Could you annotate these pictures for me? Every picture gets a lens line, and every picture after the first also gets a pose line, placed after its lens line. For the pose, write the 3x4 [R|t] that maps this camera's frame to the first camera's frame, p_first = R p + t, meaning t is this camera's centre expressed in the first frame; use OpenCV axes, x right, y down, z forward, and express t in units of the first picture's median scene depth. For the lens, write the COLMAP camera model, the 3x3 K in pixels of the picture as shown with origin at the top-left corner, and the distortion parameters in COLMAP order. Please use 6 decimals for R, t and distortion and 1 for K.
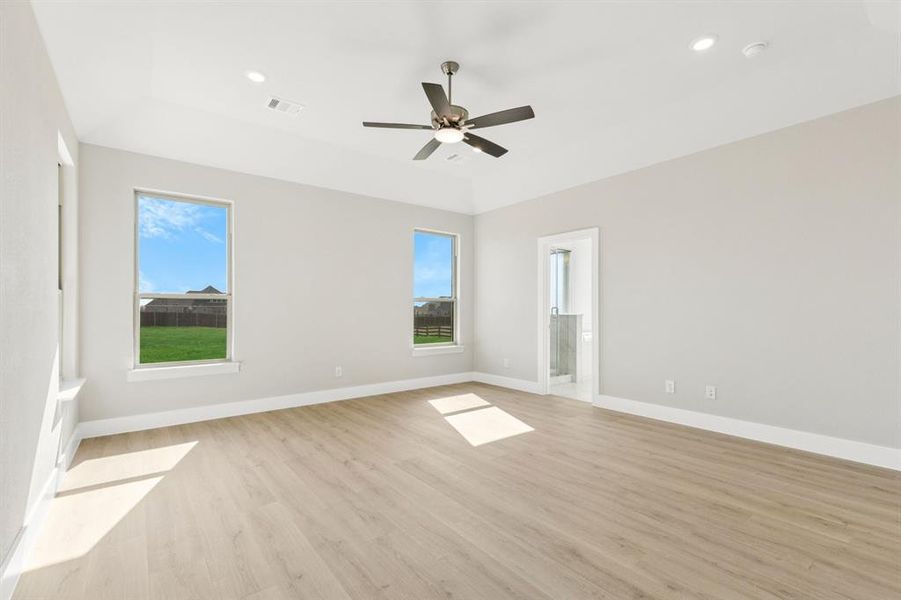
lens RADIAL K [[407.6, 0, 441.6], [0, 407.6, 308.9], [0, 0, 1]] dist [0.003264, -0.000051]
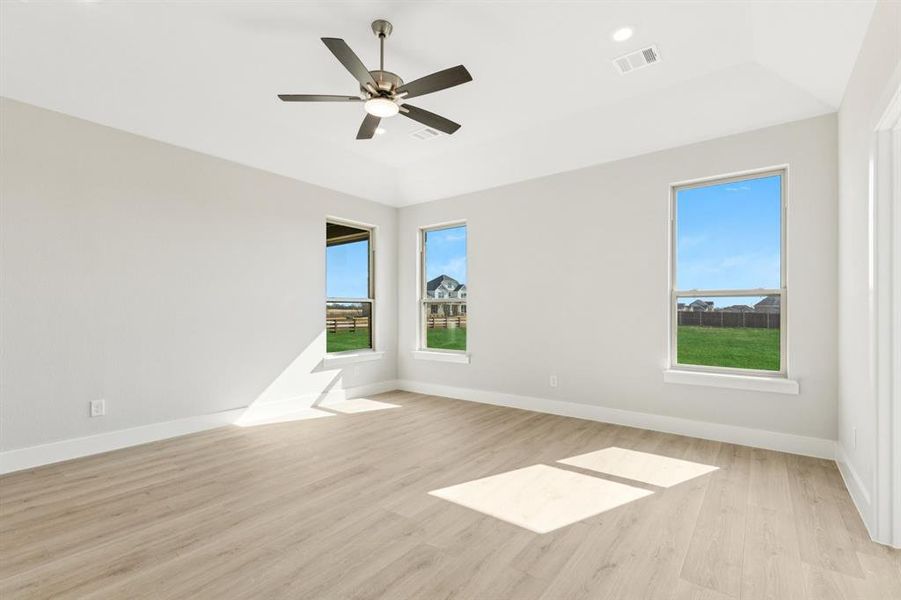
lens RADIAL K [[407.6, 0, 450.6], [0, 407.6, 306.9], [0, 0, 1]] dist [0.003264, -0.000051]
pose [[0.264572, -0.006340, -0.964345, 0.856660], [0.003452, 0.999978, -0.005628, -0.001260], [0.964360, -0.001840, 0.264588, 0.883783]]
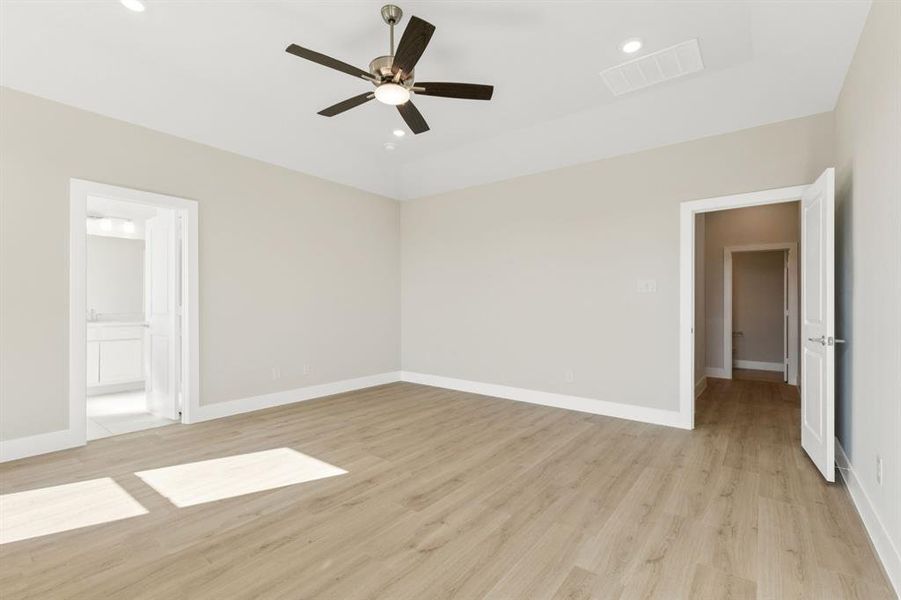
lens RADIAL K [[407.6, 0, 456.3], [0, 407.6, 301.7], [0, 0, 1]] dist [0.003264, -0.000051]
pose [[-0.273169, 0.005475, 0.961950, -0.796236], [-0.005487, 0.999959, -0.007250, 0.004187], [-0.961950, -0.007259, -0.273128, 1.067560]]
